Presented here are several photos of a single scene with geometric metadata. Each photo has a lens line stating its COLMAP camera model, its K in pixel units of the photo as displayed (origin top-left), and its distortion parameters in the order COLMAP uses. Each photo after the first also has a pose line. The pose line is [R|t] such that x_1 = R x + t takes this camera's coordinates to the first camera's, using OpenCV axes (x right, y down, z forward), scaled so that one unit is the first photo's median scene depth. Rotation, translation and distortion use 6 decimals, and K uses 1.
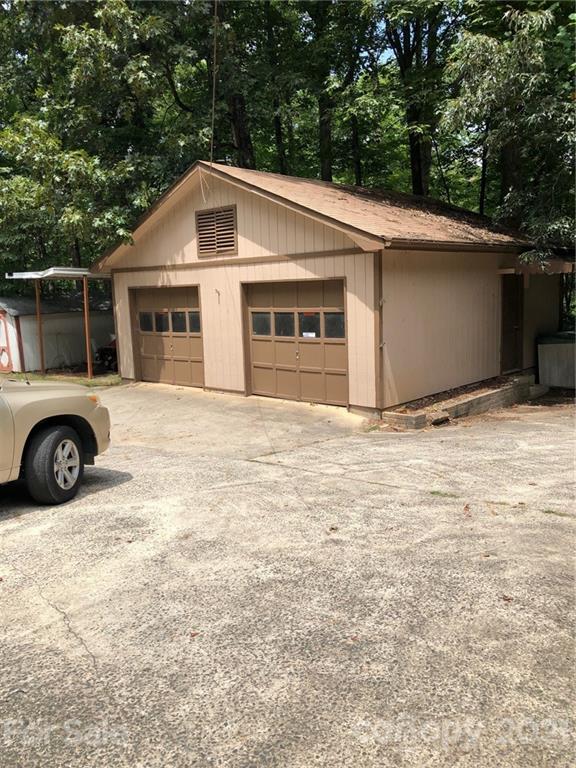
lens RADIAL K [[627.3, 0, 293.1], [0, 627.3, 378.0], [0, 0, 1]] dist [0.041925, -0.044968]
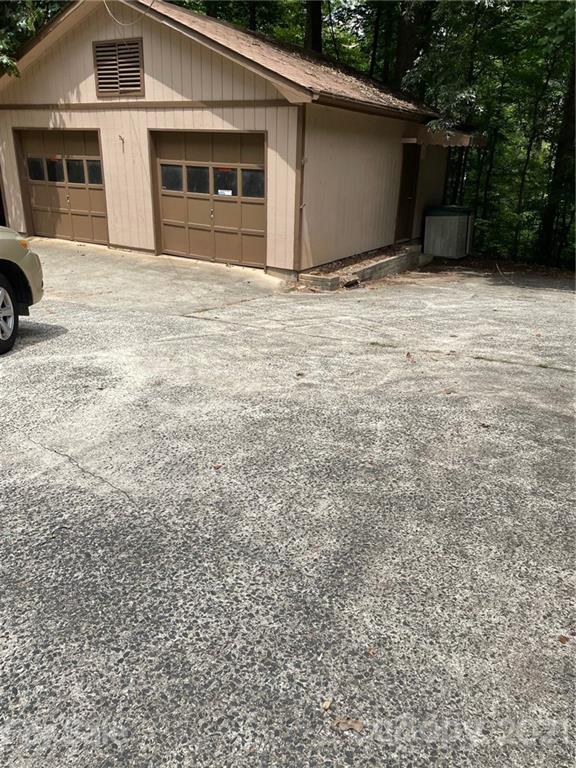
lens RADIAL K [[577.3, 0, 286.9], [0, 577.3, 387.8], [0, 0, 1]] dist [0.087982, -0.115759]
pose [[0.974408, -0.016762, 0.224159, -0.134567], [-0.034447, 0.974302, 0.222597, 0.034167], [-0.222130, -0.224623, 0.948790, 0.055843]]
